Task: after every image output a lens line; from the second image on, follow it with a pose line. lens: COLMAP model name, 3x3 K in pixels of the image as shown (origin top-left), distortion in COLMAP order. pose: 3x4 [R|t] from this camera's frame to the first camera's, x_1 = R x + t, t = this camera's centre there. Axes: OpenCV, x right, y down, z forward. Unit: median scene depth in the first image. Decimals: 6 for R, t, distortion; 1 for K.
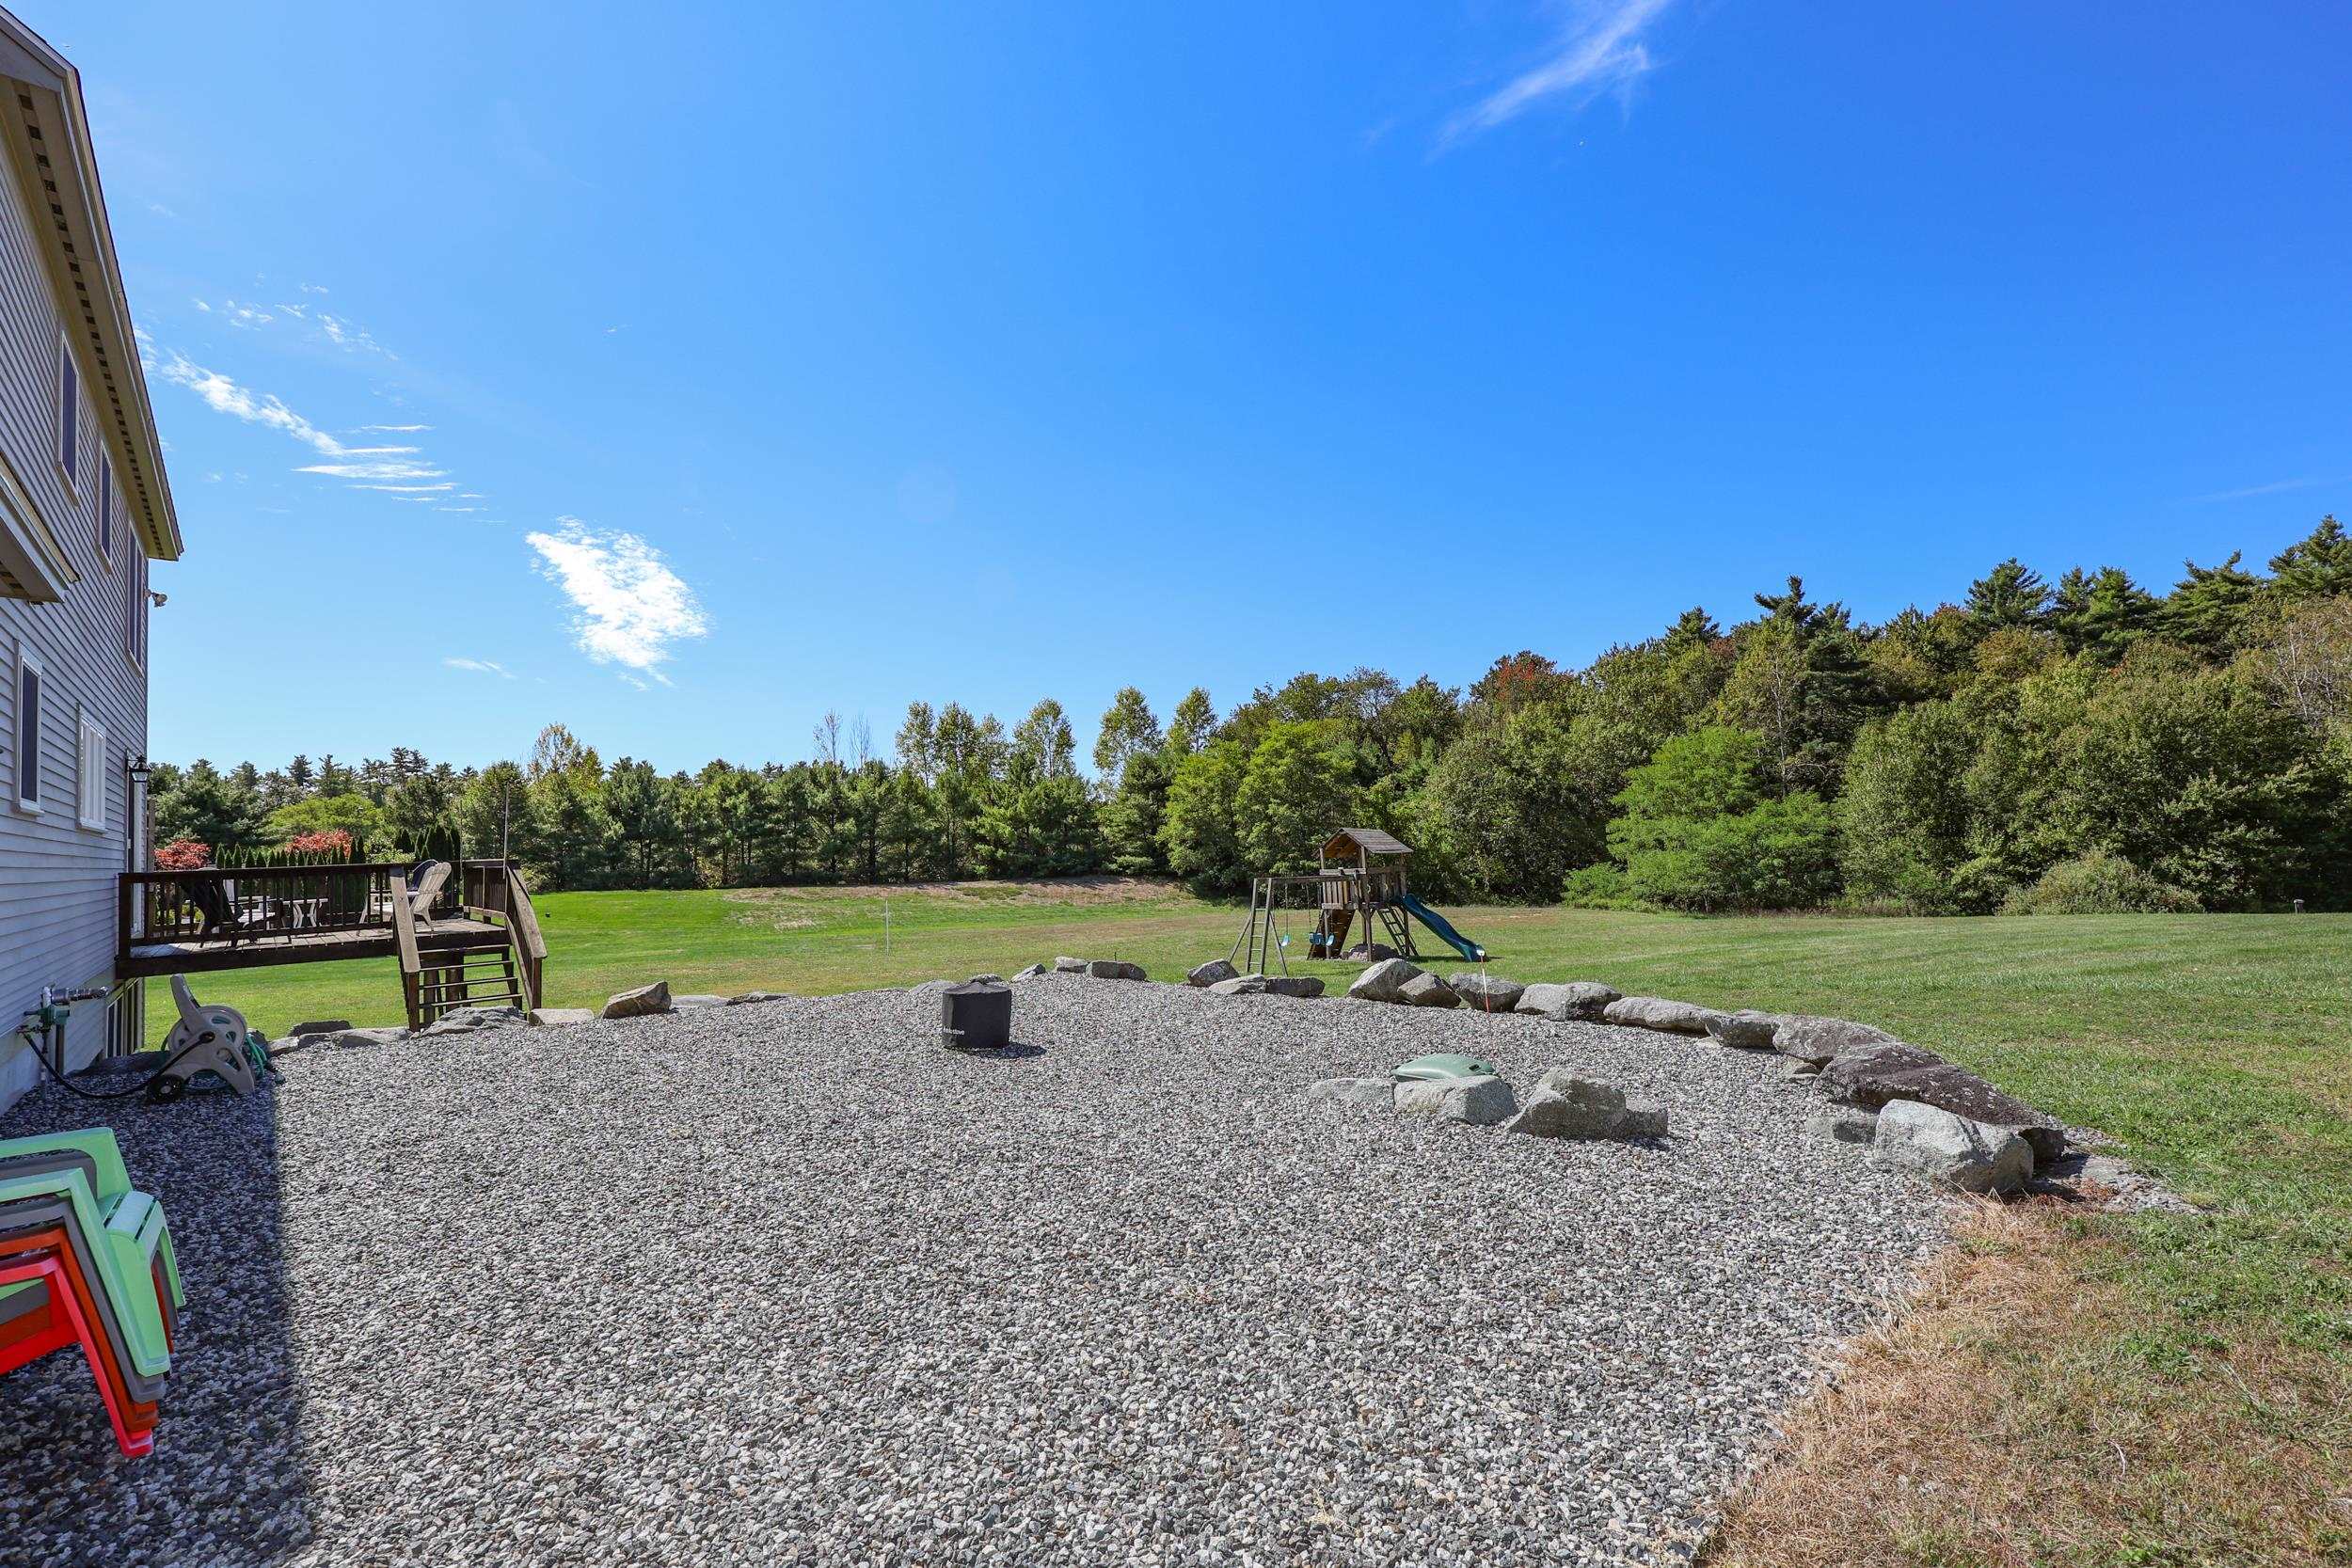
lens RADIAL K [[985.8, 0, 1164.7], [0, 985.8, 779.5], [0, 0, 1]] dist [0.001182, 0.000597]
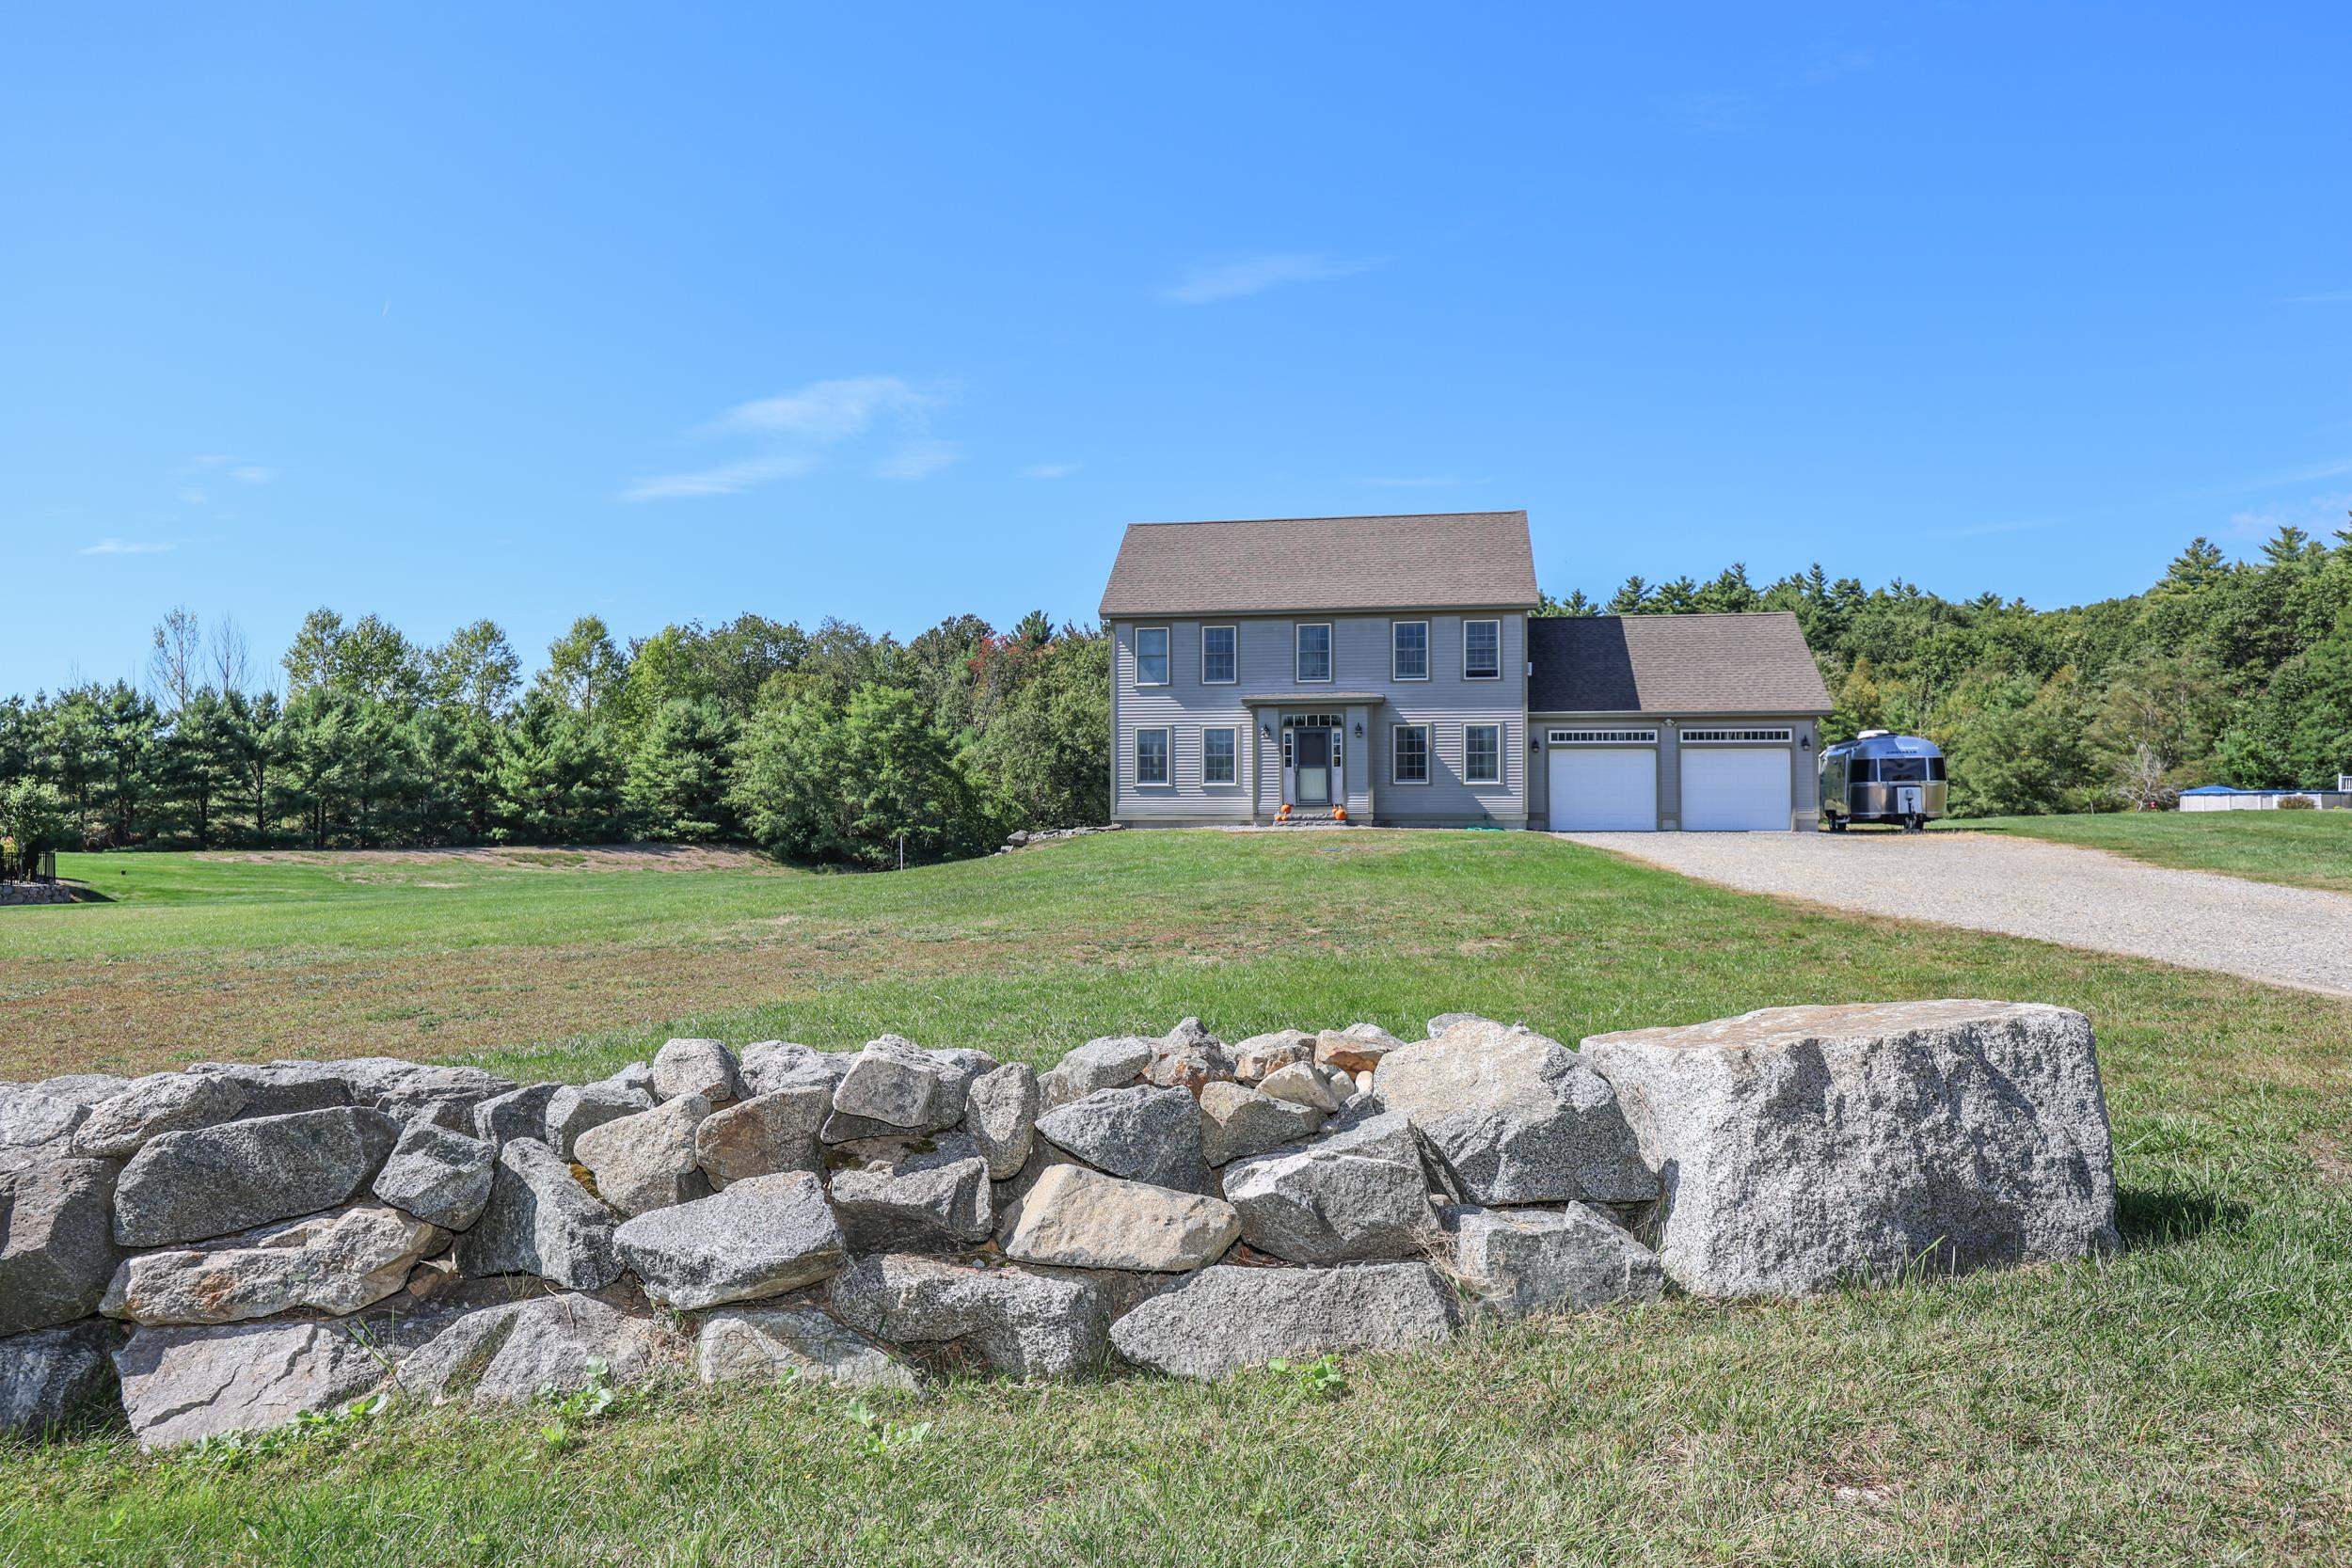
lens RADIAL K [[1476.9, 0, 1180.6], [0, 1476.9, 789.1], [0, 0, 1]] dist [-0.001366, -0.000463]
pose [[0.776169, 0.034522, 0.629579, -0.511552], [-0.051479, 0.998636, 0.008707, 0.014852], [-0.628420, -0.039169, 0.776887, -0.290545]]
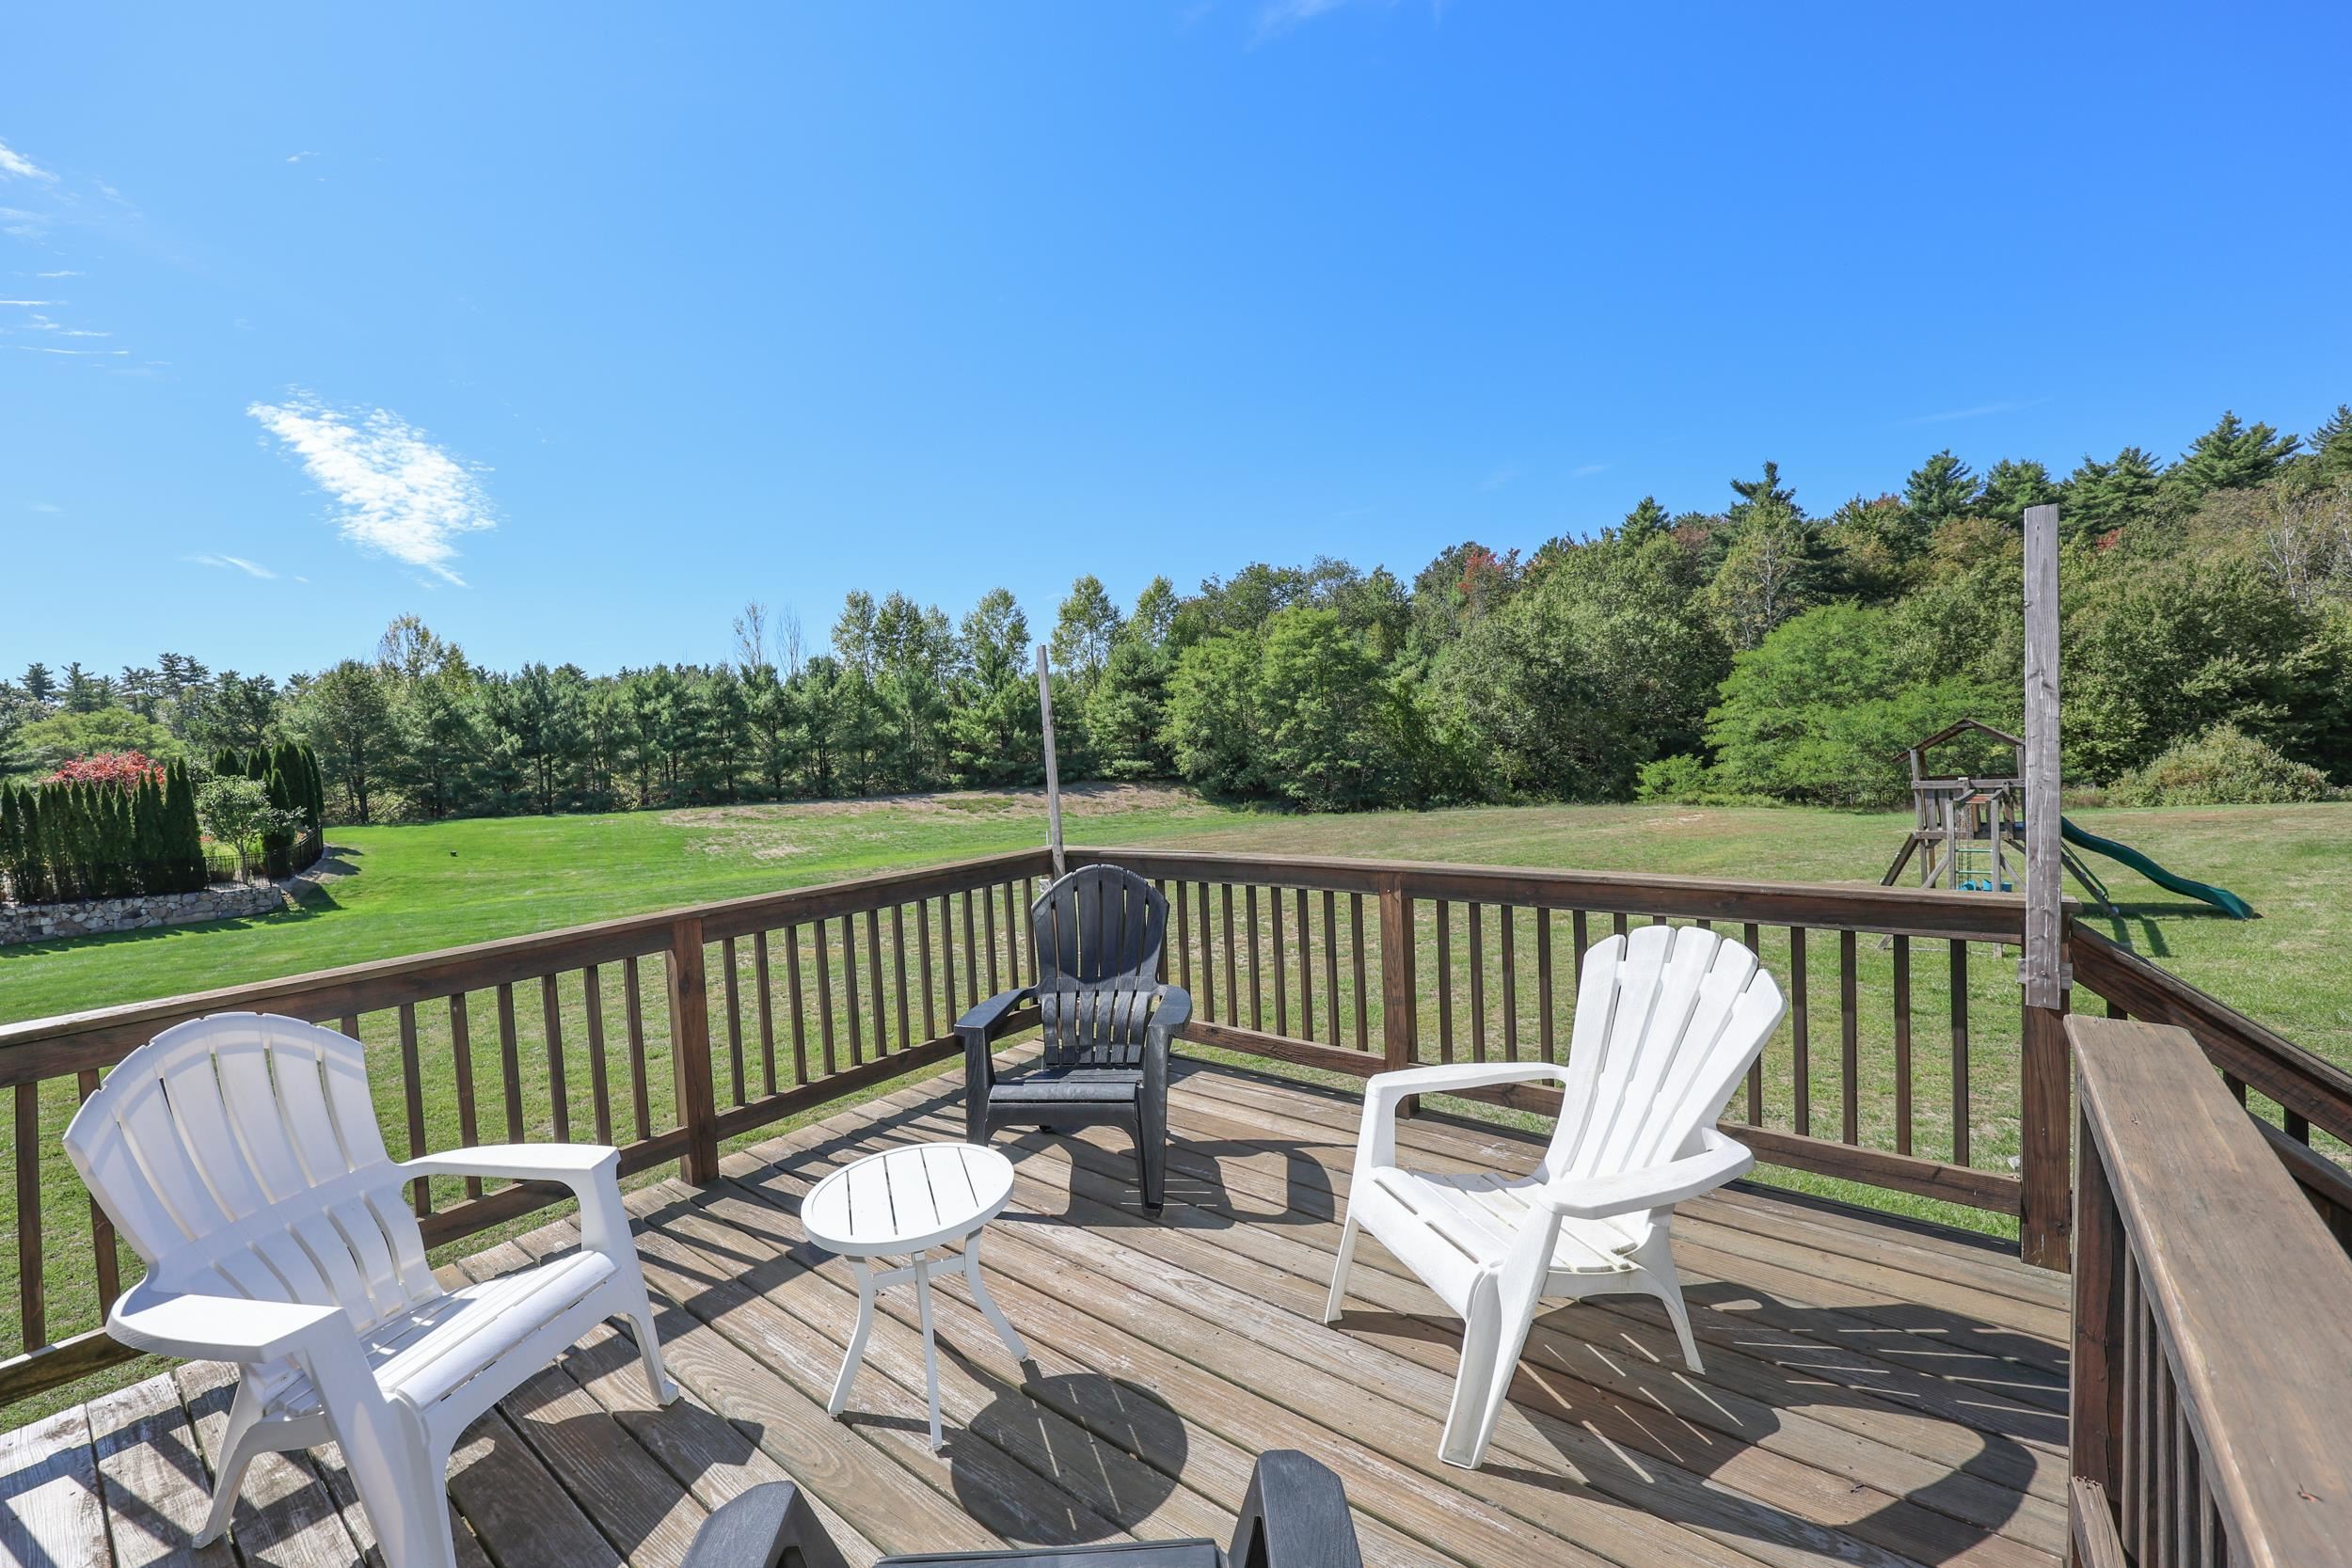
lens RADIAL K [[985.8, 0, 1161.5], [0, 985.8, 790.7], [0, 0, 1]] dist [0.001182, 0.000597]
pose [[0.988600, -0.029087, 0.147732, -0.134357], [0.012891, 0.993911, 0.109428, 0.006692], [-0.150016, -0.106277, 0.982955, 0.098737]]
